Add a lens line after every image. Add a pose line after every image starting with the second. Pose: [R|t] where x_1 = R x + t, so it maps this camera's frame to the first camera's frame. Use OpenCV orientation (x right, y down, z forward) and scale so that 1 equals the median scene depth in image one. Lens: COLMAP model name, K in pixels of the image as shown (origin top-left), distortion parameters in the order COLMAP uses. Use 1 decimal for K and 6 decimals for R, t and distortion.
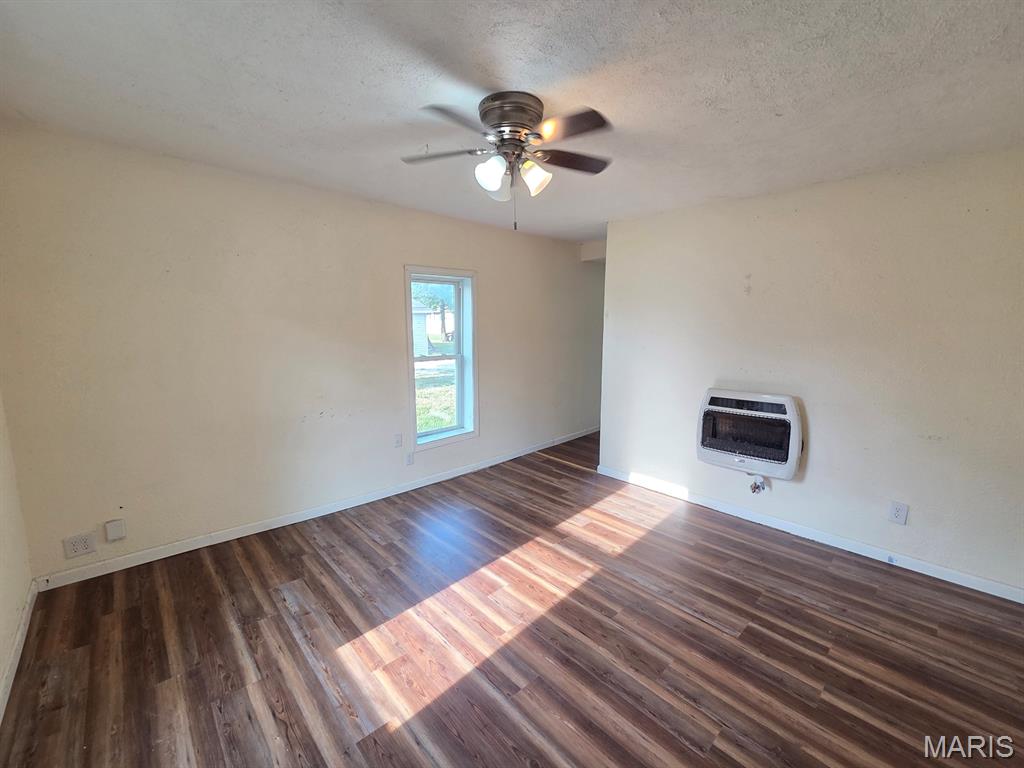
lens RADIAL K [[415.7, 0, 512.3], [0, 415.7, 383.5], [0, 0, 1]] dist [0.001365, -0.000203]
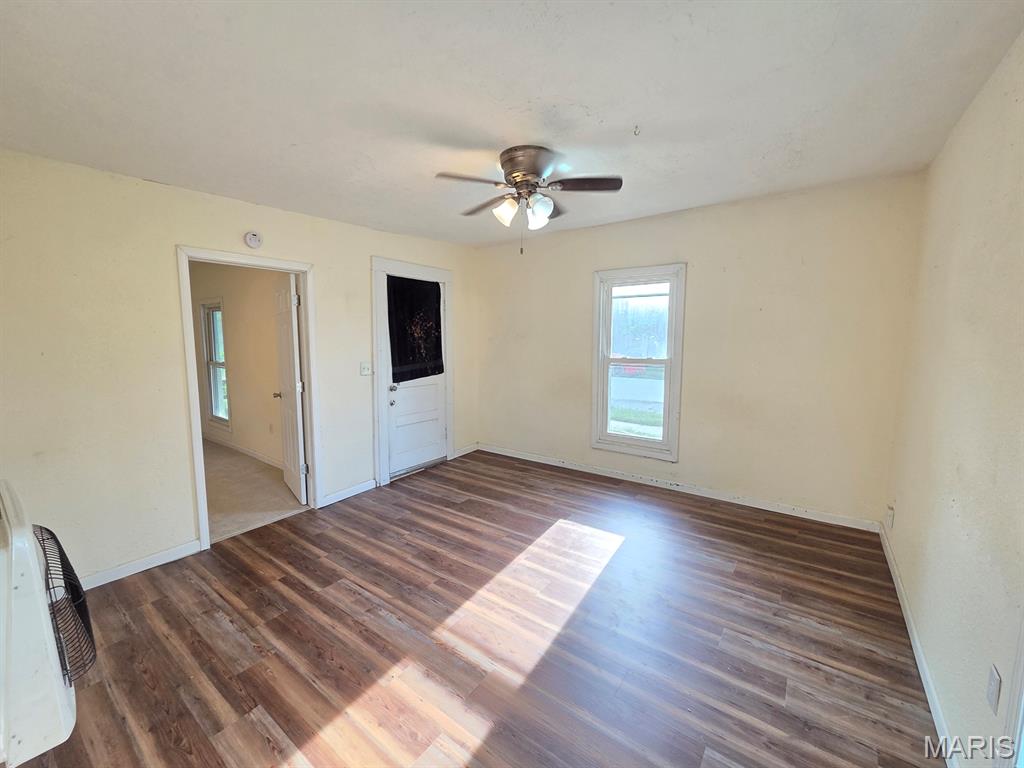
lens RADIAL K [[415.7, 0, 508.3], [0, 415.7, 381.3], [0, 0, 1]] dist [0.001365, -0.000203]
pose [[-0.984613, 0.025811, -0.172834, 0.218688], [-0.017959, 0.968850, 0.246997, -0.254244], [0.173826, 0.246300, -0.953478, 1.862391]]
